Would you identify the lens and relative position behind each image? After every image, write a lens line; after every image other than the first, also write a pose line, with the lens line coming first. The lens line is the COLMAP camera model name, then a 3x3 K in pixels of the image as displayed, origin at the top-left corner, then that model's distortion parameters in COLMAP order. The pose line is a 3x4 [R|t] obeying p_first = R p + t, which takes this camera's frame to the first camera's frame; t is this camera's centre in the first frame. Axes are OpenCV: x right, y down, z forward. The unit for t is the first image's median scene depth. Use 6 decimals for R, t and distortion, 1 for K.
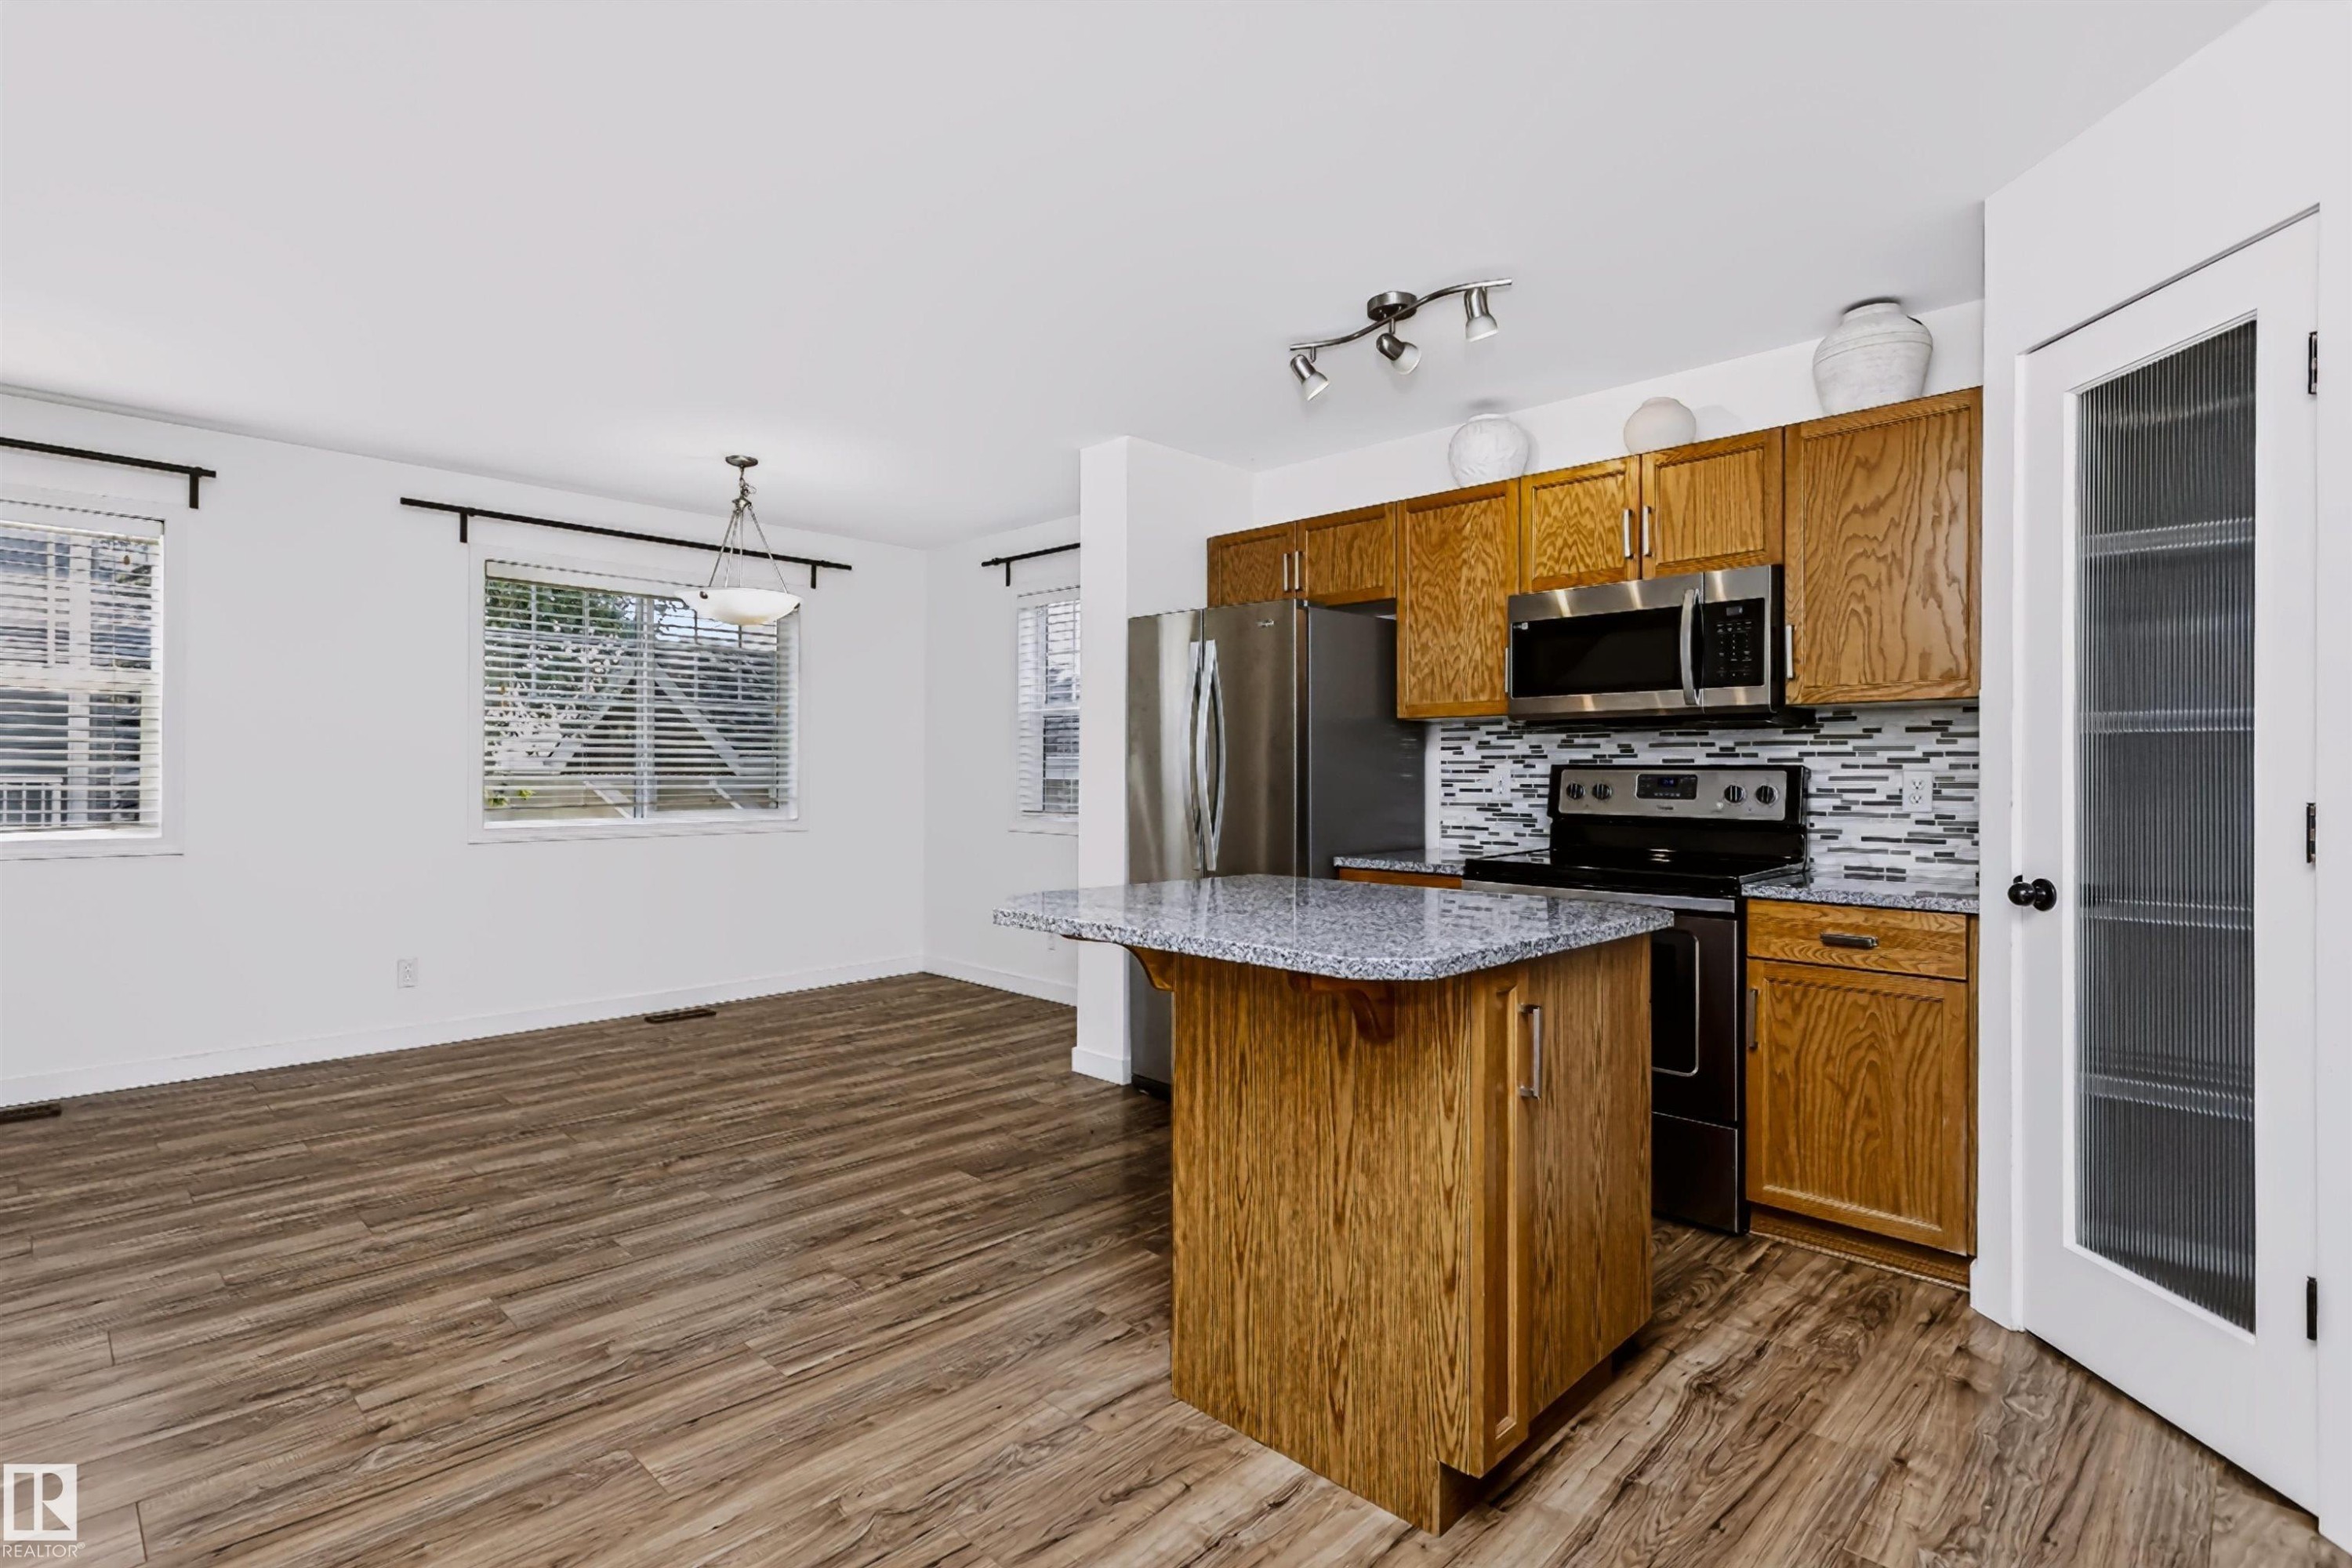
lens RADIAL K [[1131.2, 0, 1163.0], [0, 1131.2, 768.2], [0, 0, 1]] dist [-0.000295, -0.000119]
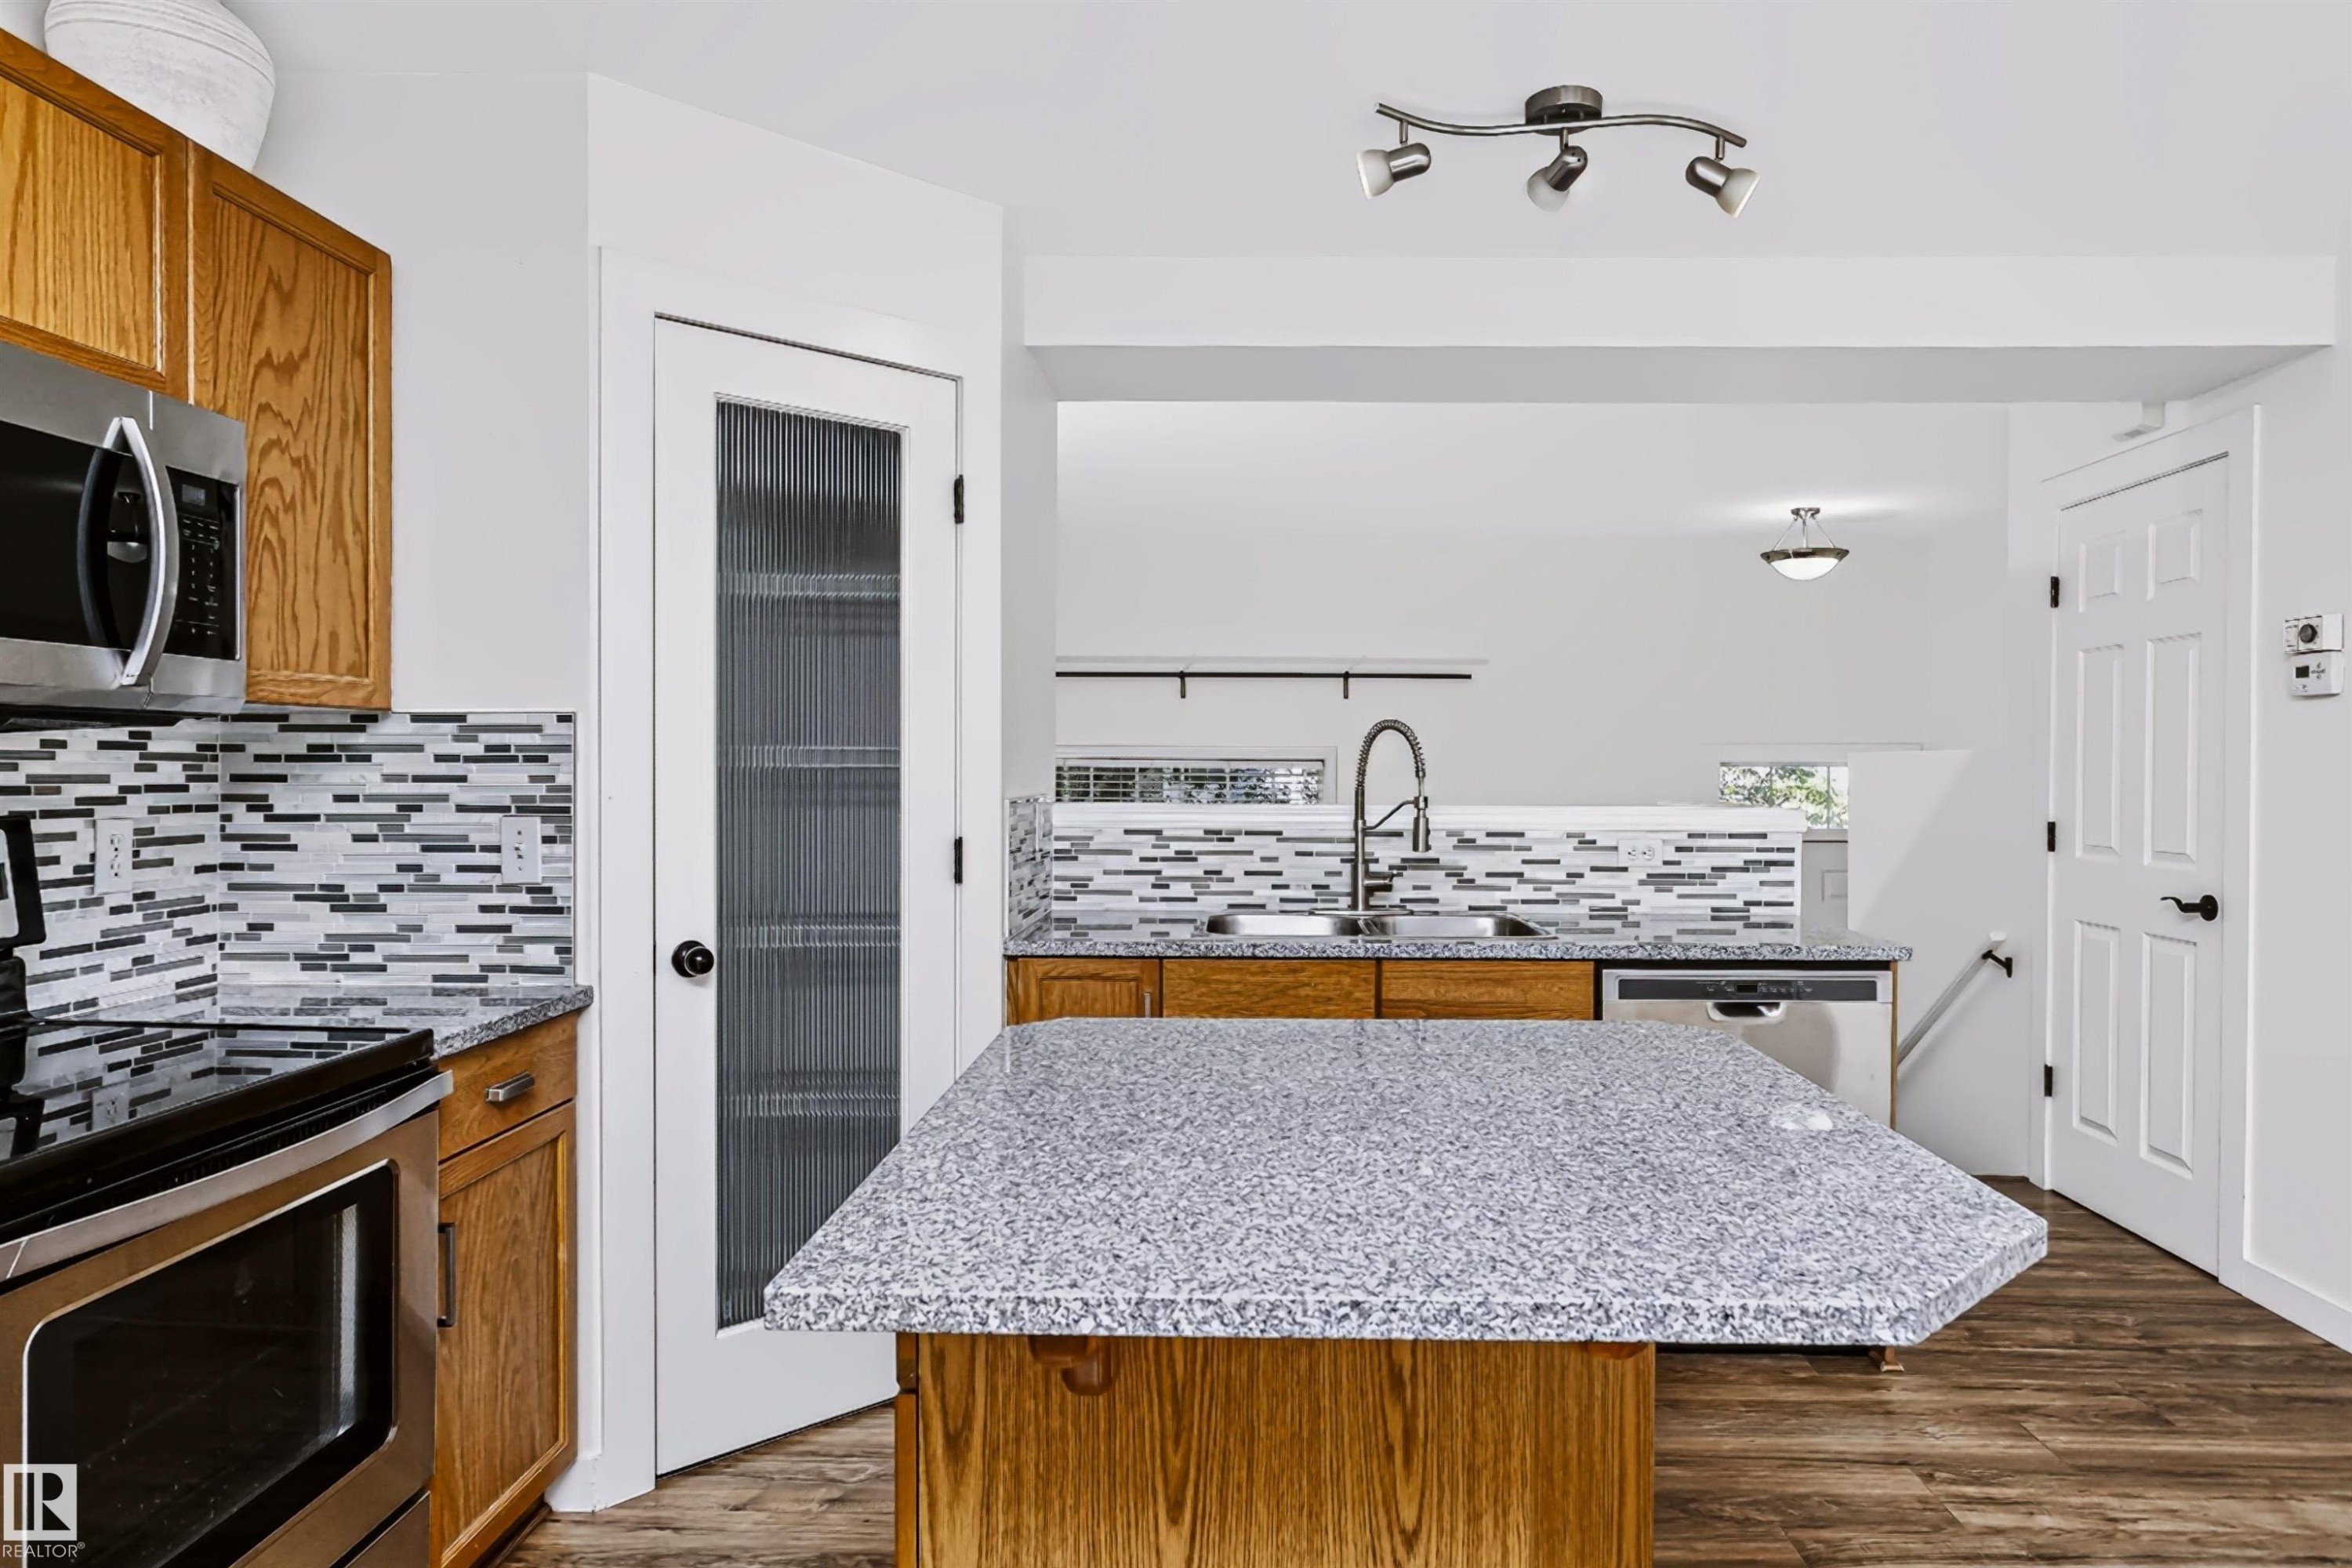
lens RADIAL K [[1439.7, 0, 1212.8], [0, 1439.7, 781.9], [0, 0, 1]] dist [-0.003111, 0.003451]
pose [[-0.682379, -0.018908, 0.730754, -0.222403], [-0.011261, 0.999819, 0.015354, -0.032892], [-0.730912, 0.002248, -0.682468, 1.078635]]
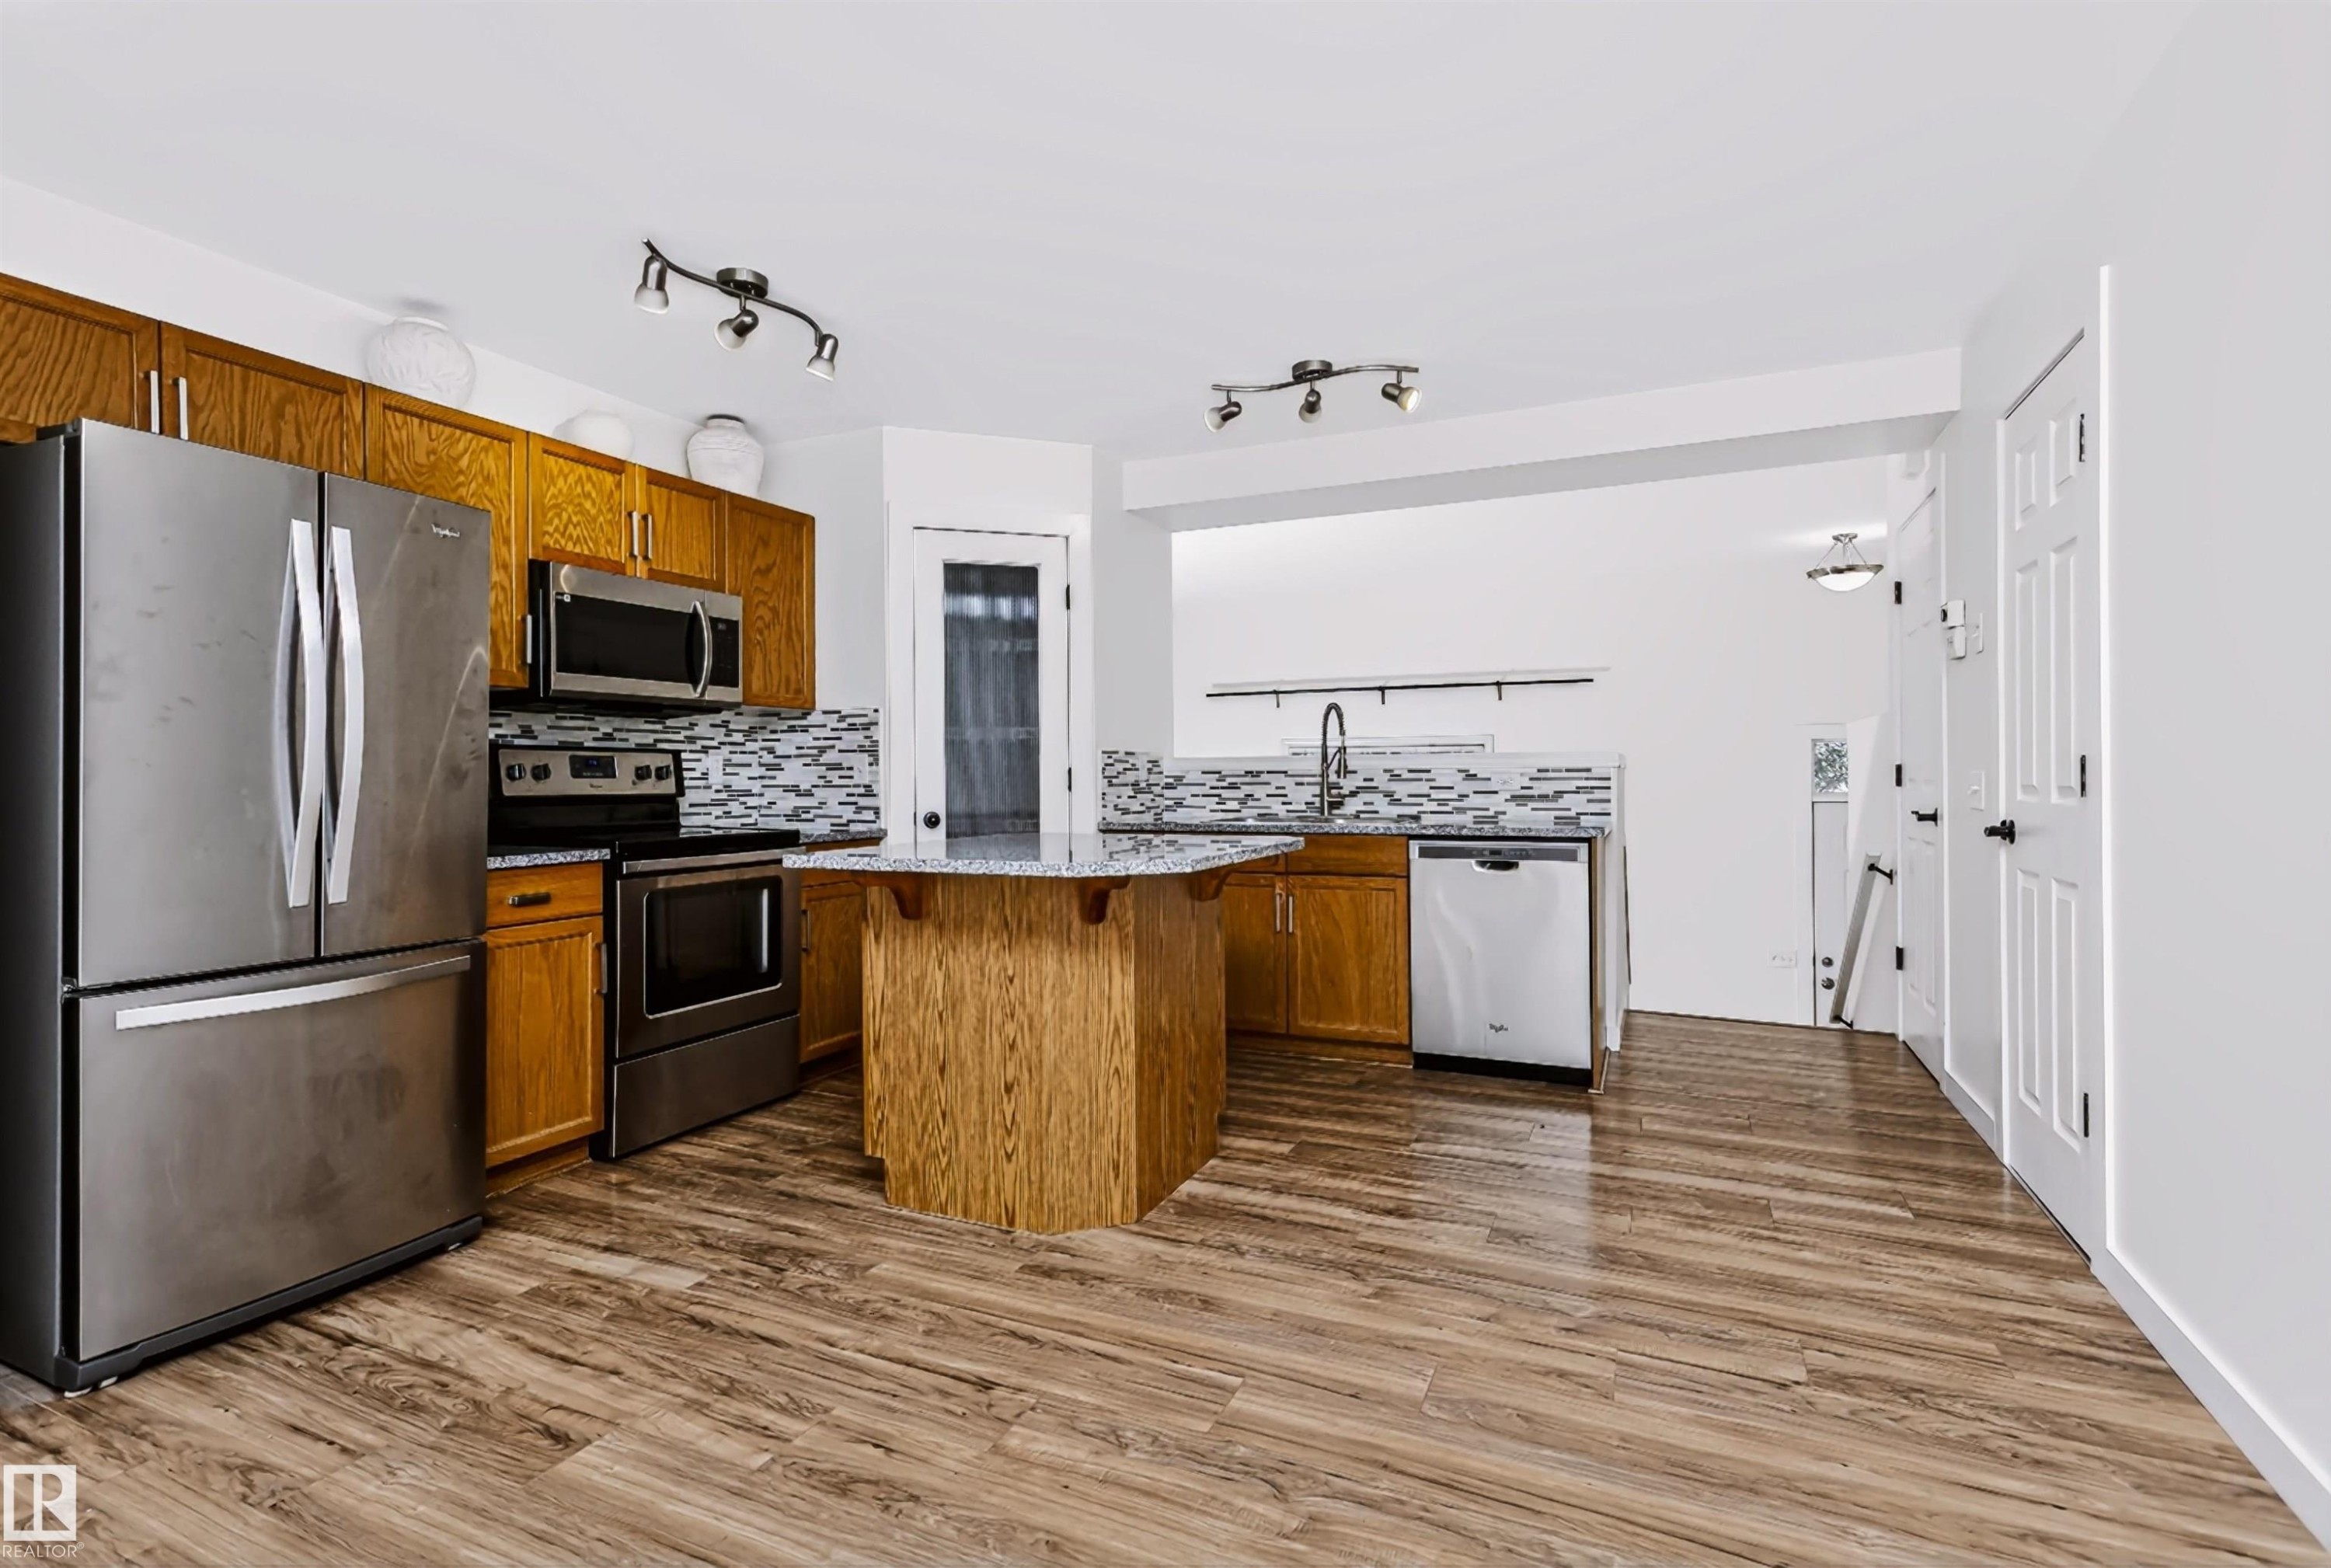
lens RADIAL K [[1131.3, 0, 1112.5], [0, 1131.3, 774.0], [0, 0, 1]] dist [0.003140, 0.000189]
pose [[-0.313120, -0.002538, 0.949710, -0.820365], [0.001866, 0.999993, 0.003287, 0.022420], [-0.949712, 0.002801, -0.313113, 0.963150]]
